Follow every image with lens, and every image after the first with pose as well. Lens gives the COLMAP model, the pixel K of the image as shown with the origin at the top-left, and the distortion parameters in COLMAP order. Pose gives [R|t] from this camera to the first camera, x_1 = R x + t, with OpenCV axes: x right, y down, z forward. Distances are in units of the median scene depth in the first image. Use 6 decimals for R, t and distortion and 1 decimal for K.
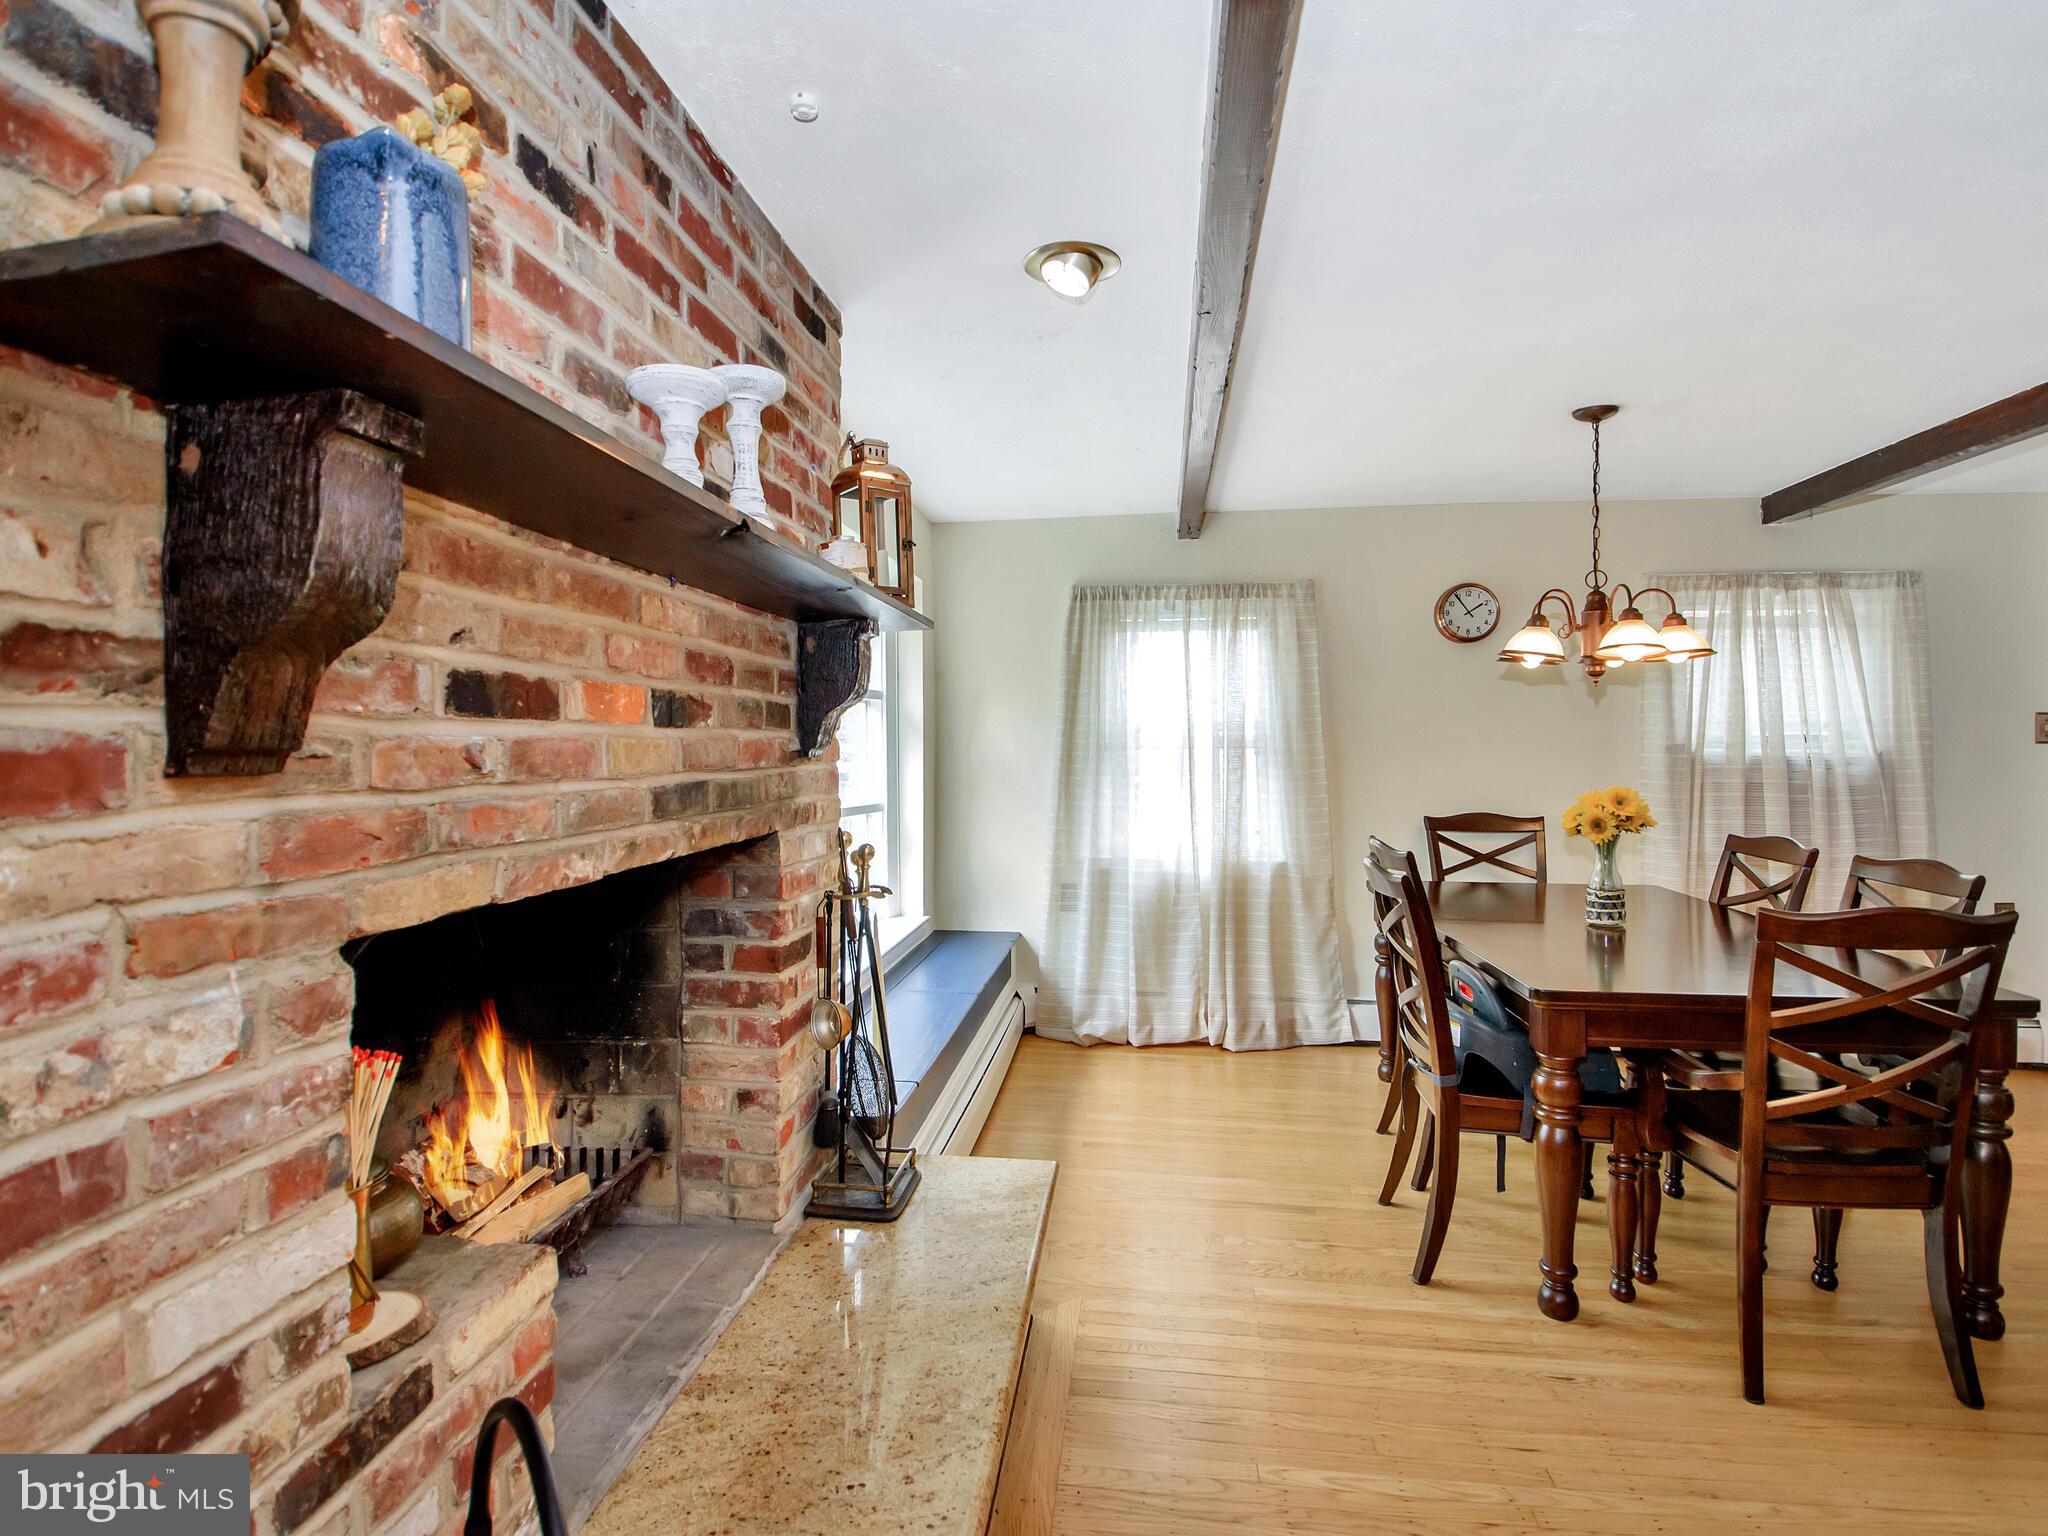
lens RADIAL K [[1072.0, 0, 1043.9], [0, 1072.0, 736.3], [0, 0, 1]] dist [-0.010218, -0.015123]
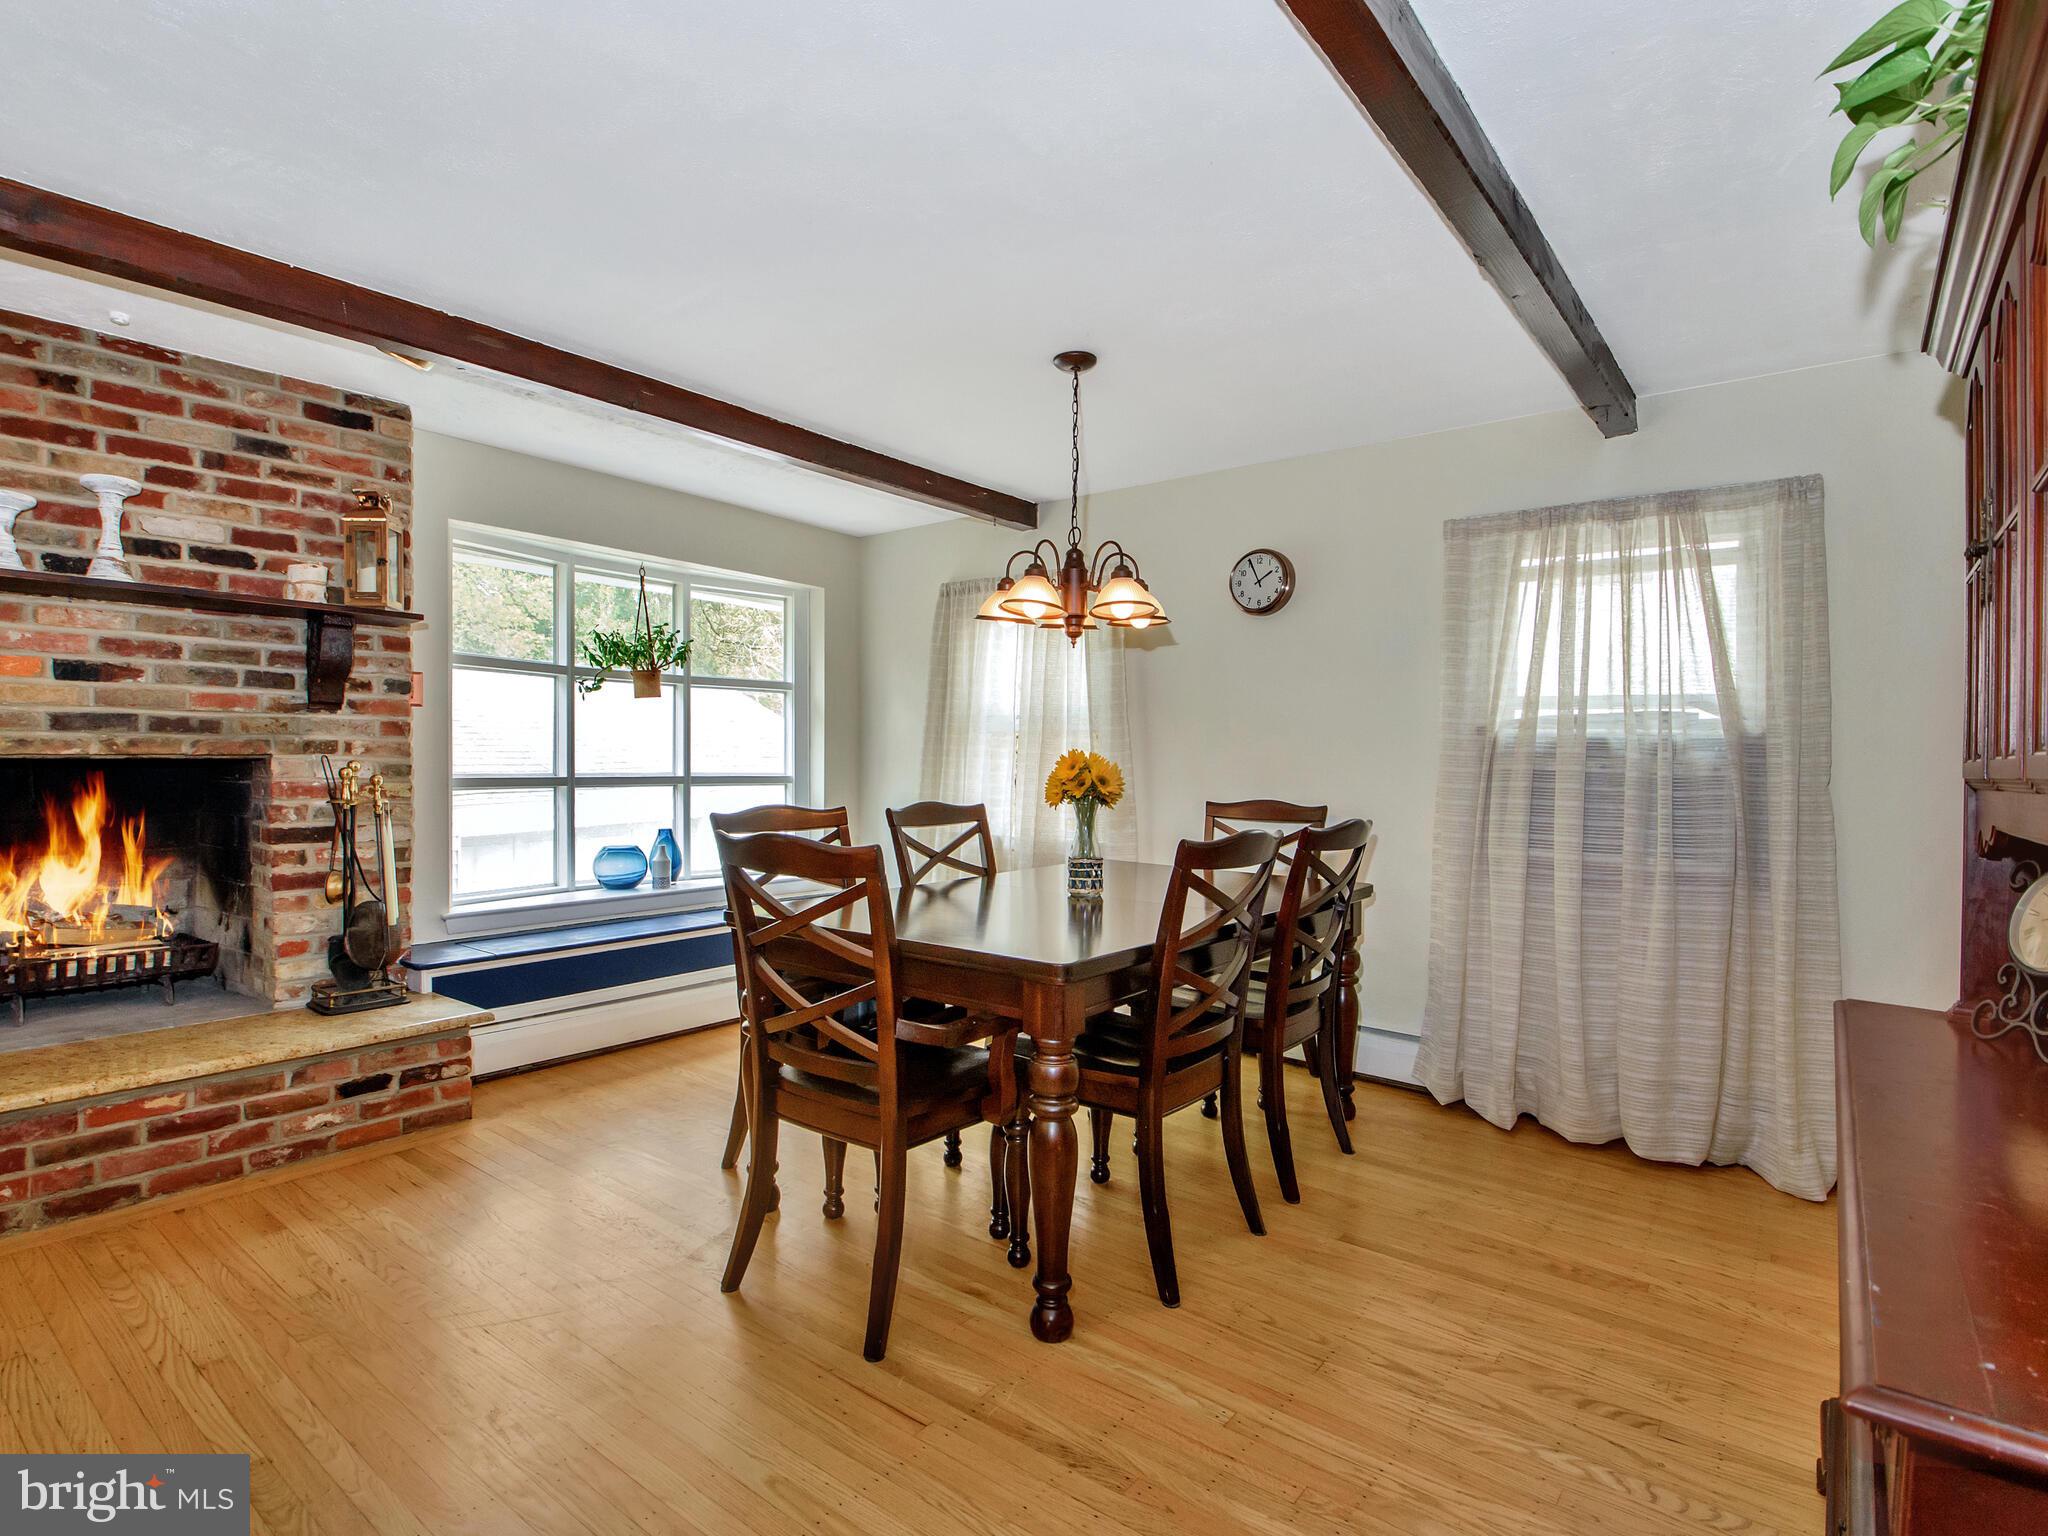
lens RADIAL K [[1072.0, 0, 1024.9], [0, 1072.0, 760.1], [0, 0, 1]] dist [-0.010218, -0.015123]
pose [[0.853288, 0.015717, -0.521203, 0.751752], [-0.013633, 0.999876, 0.007831, 0.035041], [0.521261, 0.000423, 0.853397, 0.121733]]
